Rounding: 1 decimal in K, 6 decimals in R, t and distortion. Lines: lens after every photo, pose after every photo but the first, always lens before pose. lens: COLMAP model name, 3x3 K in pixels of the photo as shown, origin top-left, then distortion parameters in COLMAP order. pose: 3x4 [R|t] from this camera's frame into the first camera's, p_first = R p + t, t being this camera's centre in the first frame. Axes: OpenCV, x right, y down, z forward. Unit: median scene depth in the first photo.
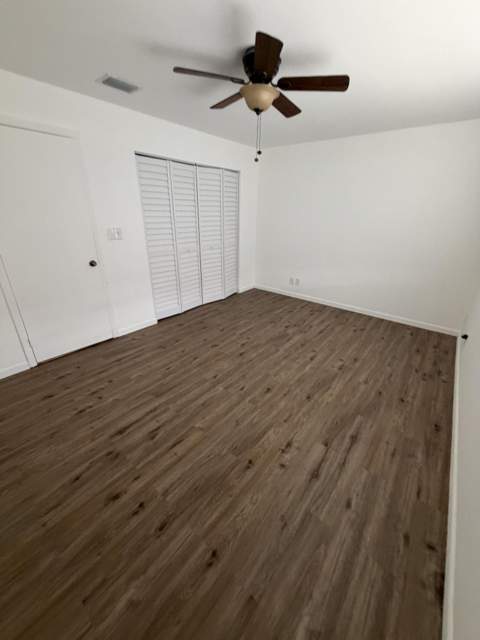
lens RADIAL K [[256.3, 0, 239.3], [0, 256.3, 320.6], [0, 0, 1]] dist [-0.001217, -0.000161]
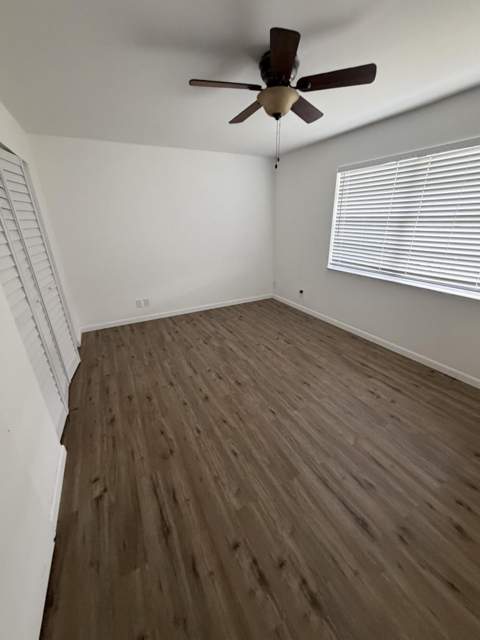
lens RADIAL K [[256.3, 0, 239.3], [0, 256.3, 320.6], [0, 0, 1]] dist [-0.001217, -0.000161]
pose [[0.388753, -0.366463, 0.845326, -0.760580], [0.396610, 0.894697, 0.205471, -0.278392], [-0.831608, 0.255387, 0.493159, 0.602996]]
